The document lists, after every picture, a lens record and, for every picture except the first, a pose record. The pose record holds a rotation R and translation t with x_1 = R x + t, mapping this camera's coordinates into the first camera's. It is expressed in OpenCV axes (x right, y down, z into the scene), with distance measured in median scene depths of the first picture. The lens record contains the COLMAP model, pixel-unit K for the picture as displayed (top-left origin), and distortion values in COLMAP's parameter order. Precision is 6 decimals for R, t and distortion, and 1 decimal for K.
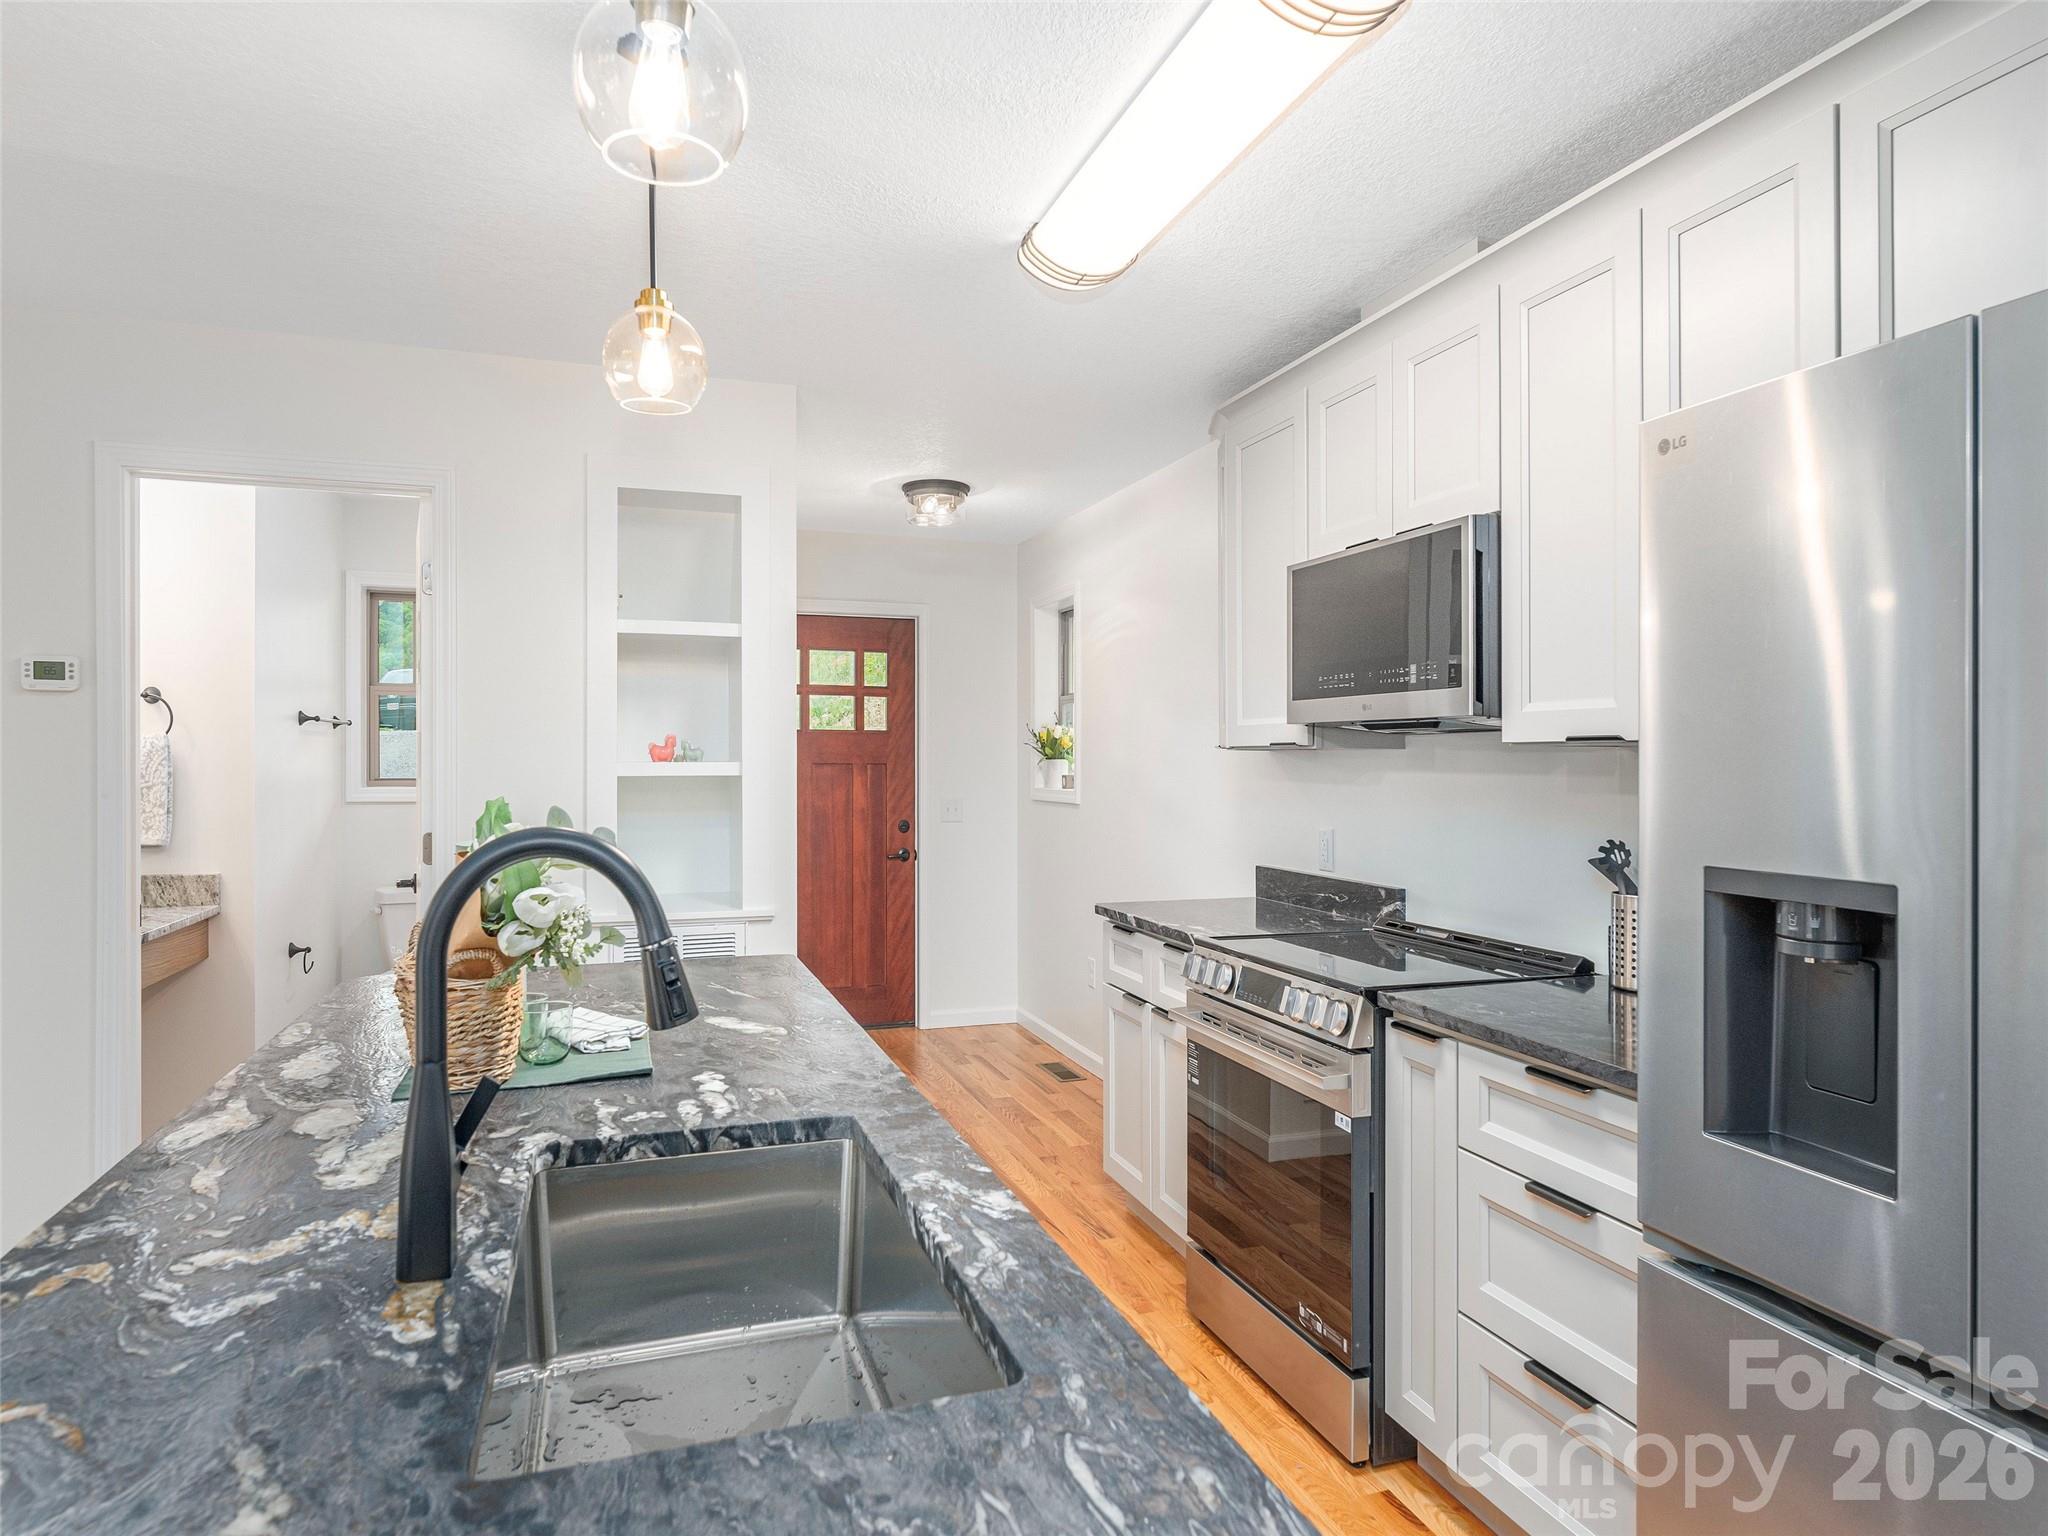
lens RADIAL K [[1153.6, 0, 1013.8], [0, 1153.6, 744.1], [0, 0, 1]] dist [-0.003224, -0.008495]
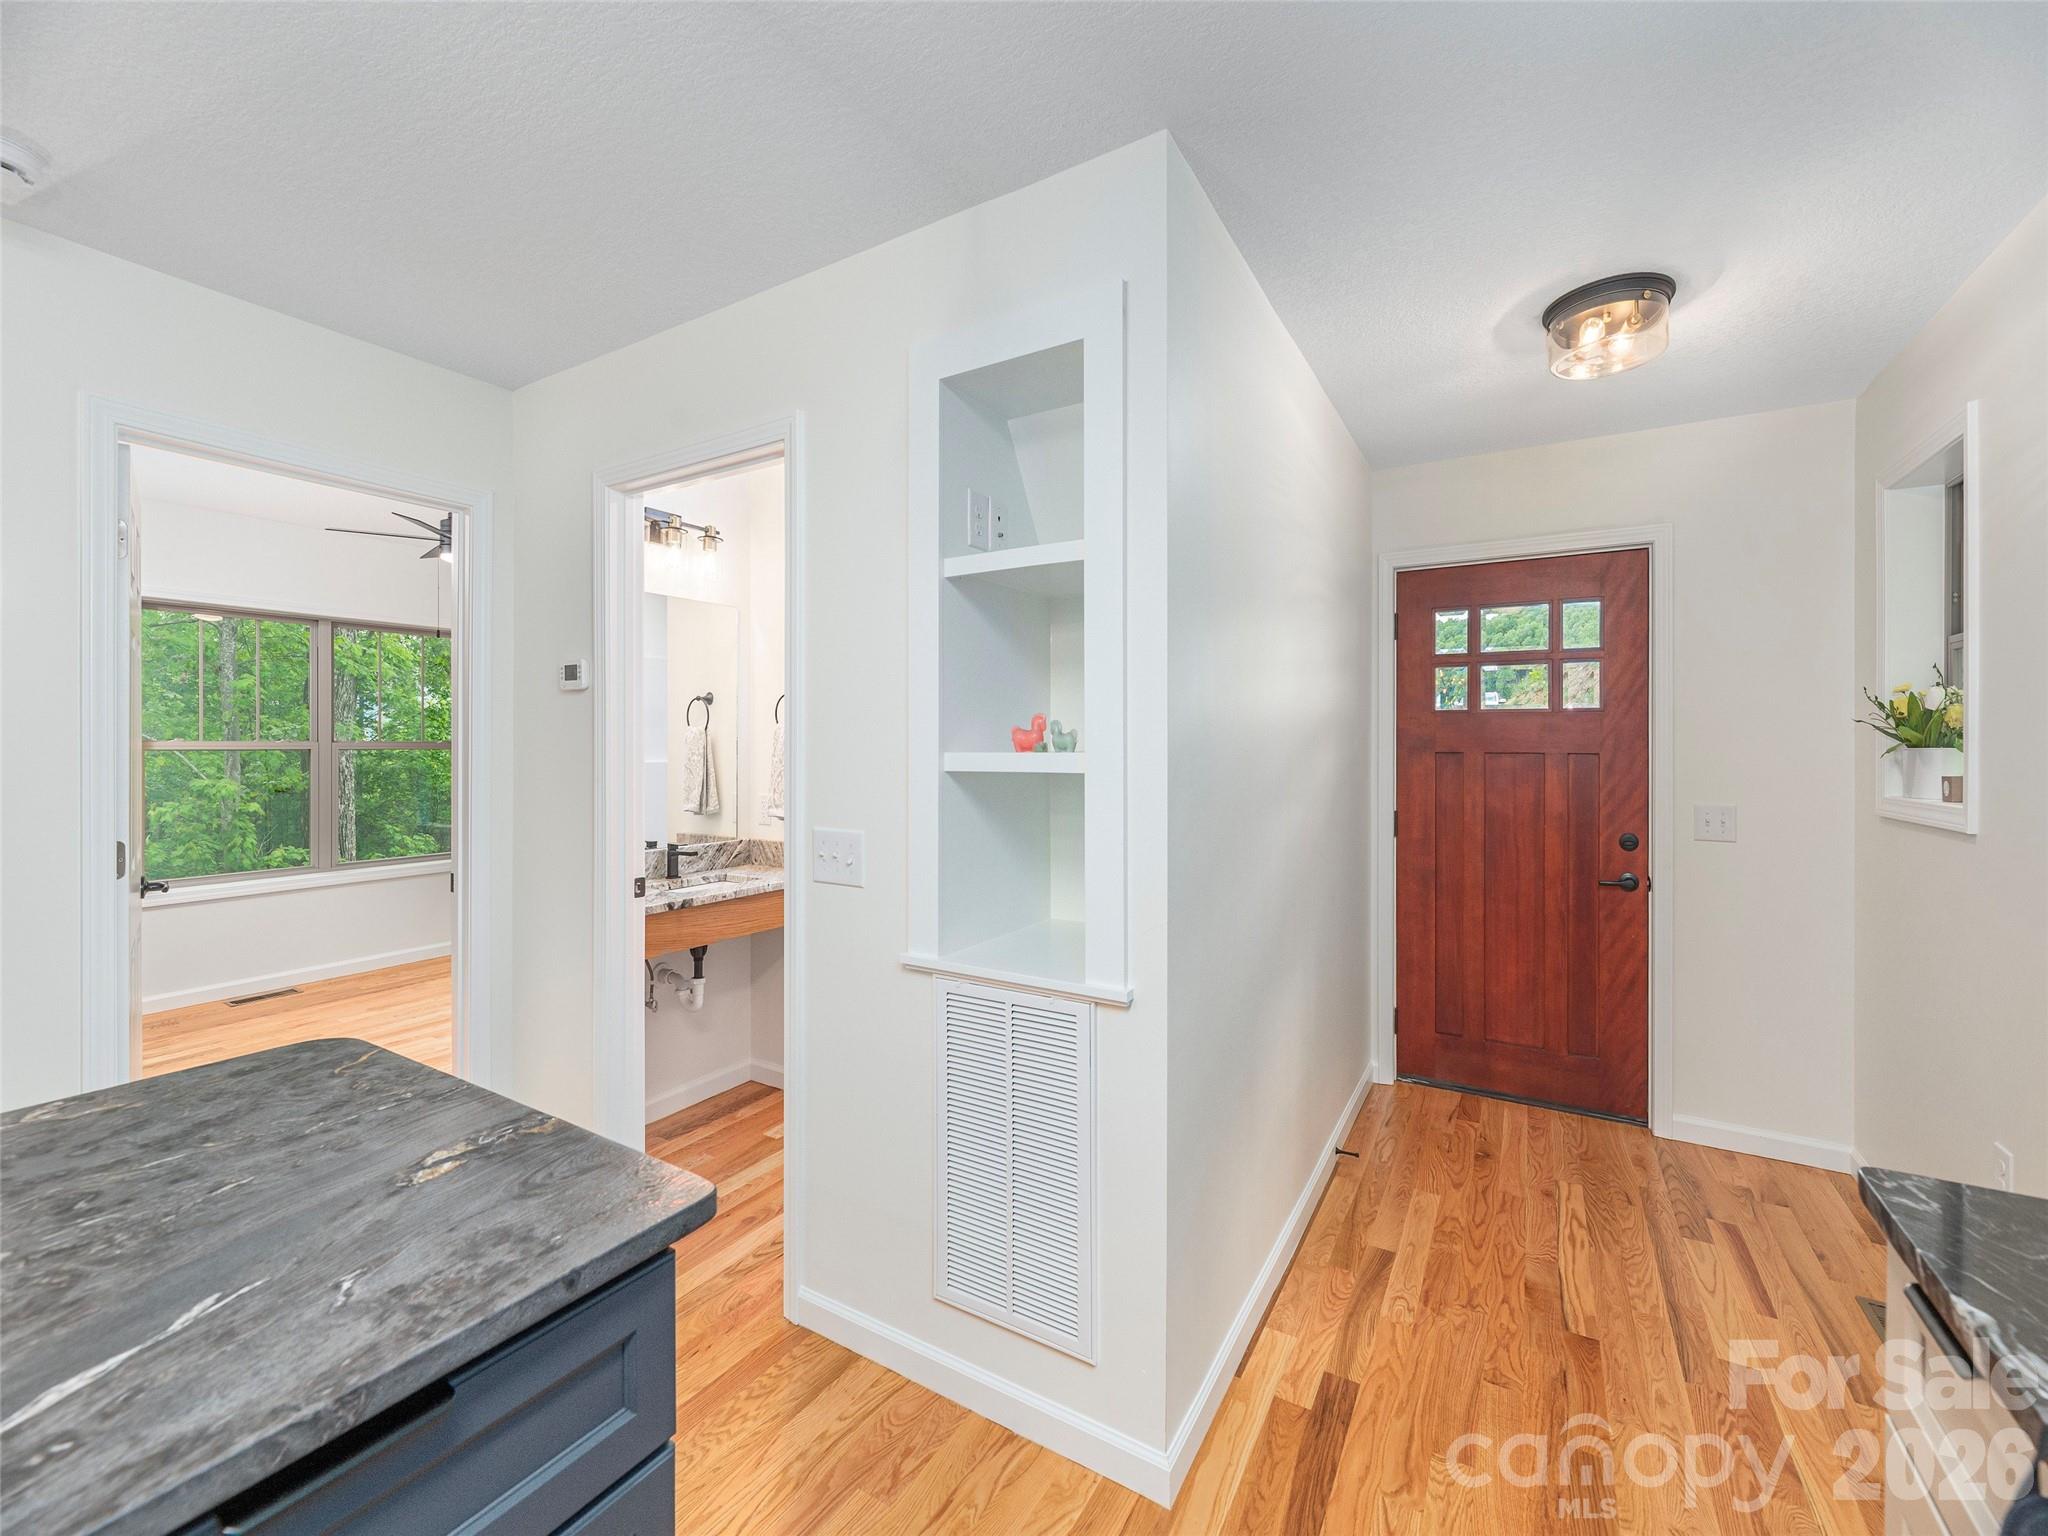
lens RADIAL K [[835.0, 0, 1049.5], [0, 835.0, 753.0], [0, 0, 1]] dist [0.000733, 0.000231]
pose [[0.654246, 0.005464, -0.756262, 0.117427], [0.010032, 0.999823, 0.015903, 0.009171], [0.756215, -0.017992, 0.654076, 0.769240]]
